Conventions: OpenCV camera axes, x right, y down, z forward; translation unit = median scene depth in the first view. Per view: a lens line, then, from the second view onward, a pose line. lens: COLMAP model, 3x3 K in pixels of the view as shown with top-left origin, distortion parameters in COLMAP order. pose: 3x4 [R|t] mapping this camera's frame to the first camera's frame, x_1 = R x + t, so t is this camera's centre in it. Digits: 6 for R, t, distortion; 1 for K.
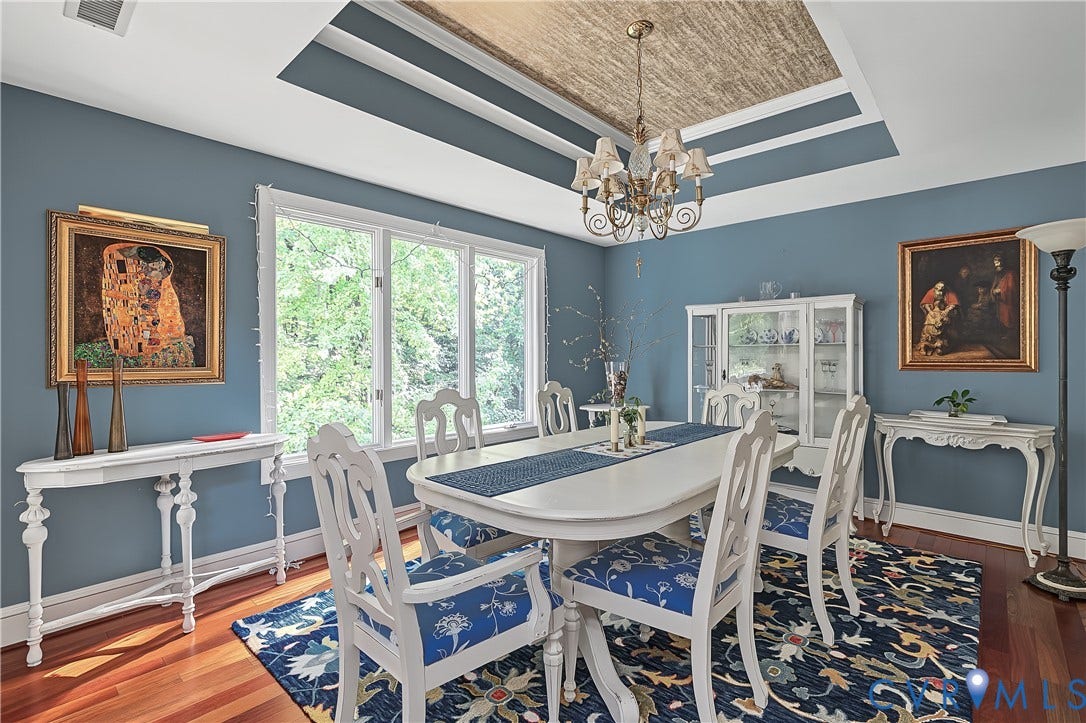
lens RADIAL K [[491.5, 0, 550.9], [0, 491.5, 356.2], [0, 0, 1]] dist [0.000175, 0.000508]
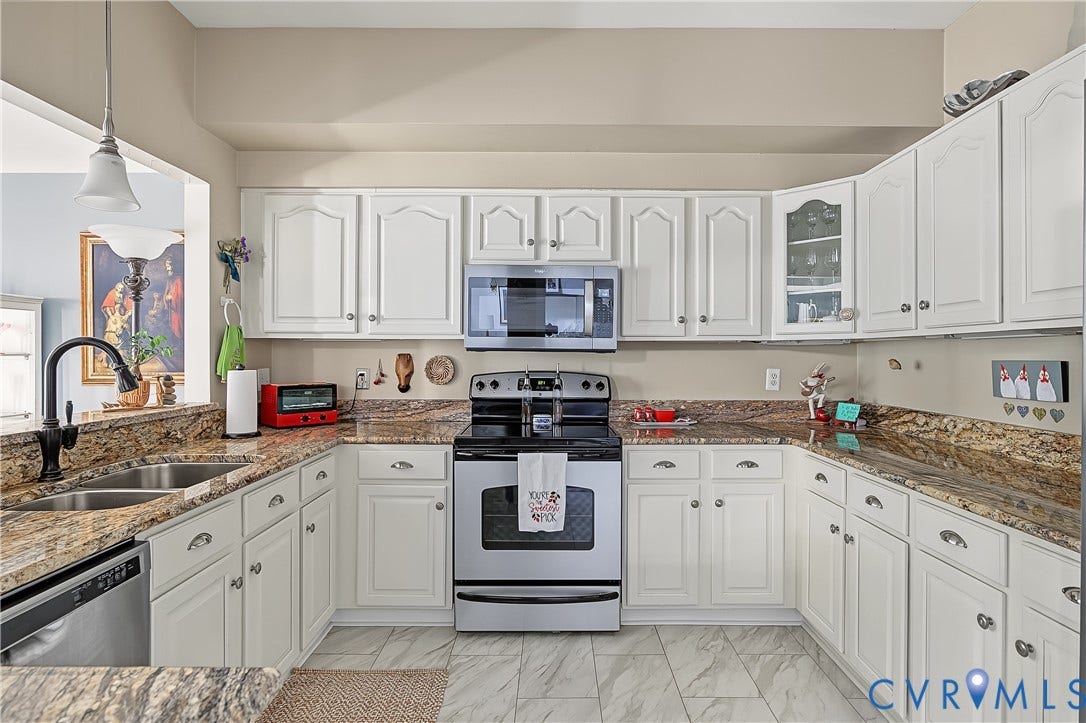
lens RADIAL K [[539.7, 0, 545.4], [0, 539.7, 352.3], [0, 0, 1]] dist [-0.006545, 0.001730]
pose [[0.749223, 0.006166, 0.662289, 1.040278], [-0.004621, 0.999981, -0.004083, -0.040352], [-0.662302, -0.000001, 0.749237, -0.290379]]
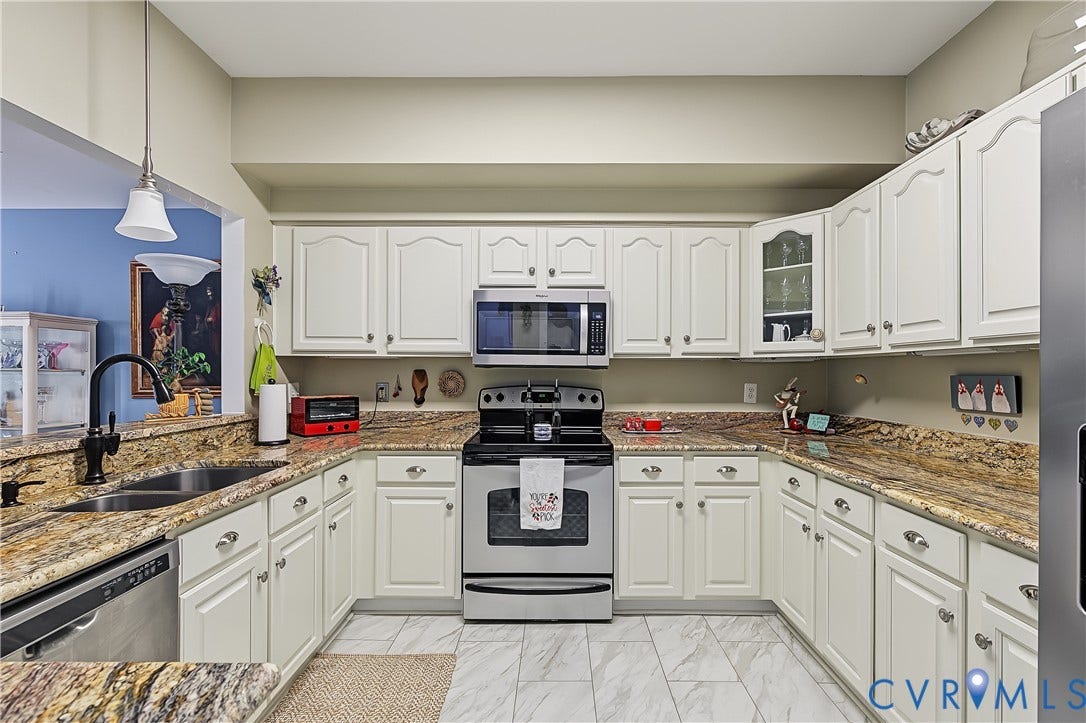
lens RADIAL K [[476.6, 0, 545.5], [0, 476.6, 368.3], [0, 0, 1]] dist [0.000710, -0.000090]
pose [[0.754622, 0.007180, 0.656121, 1.060153], [-0.004331, 0.999973, -0.005962, -0.038341], [-0.656146, 0.001657, 0.754632, -0.283966]]
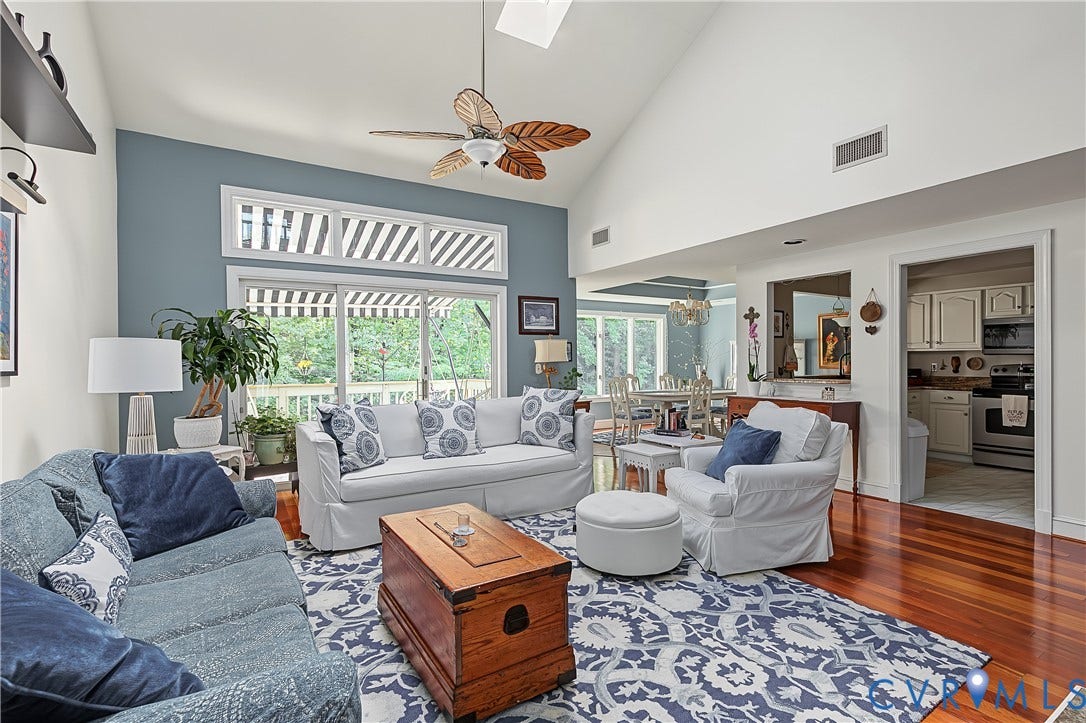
lens RADIAL K [[517.1, 0, 544.2], [0, 517.1, 364.1], [0, 0, 1]] dist [-0.001063, 0.000229]
pose [[0.956906, -0.000109, -0.290399, 0.260084], [0.002954, 0.999952, 0.009360, -0.032000], [0.290384, -0.009815, 0.956860, -2.598294]]
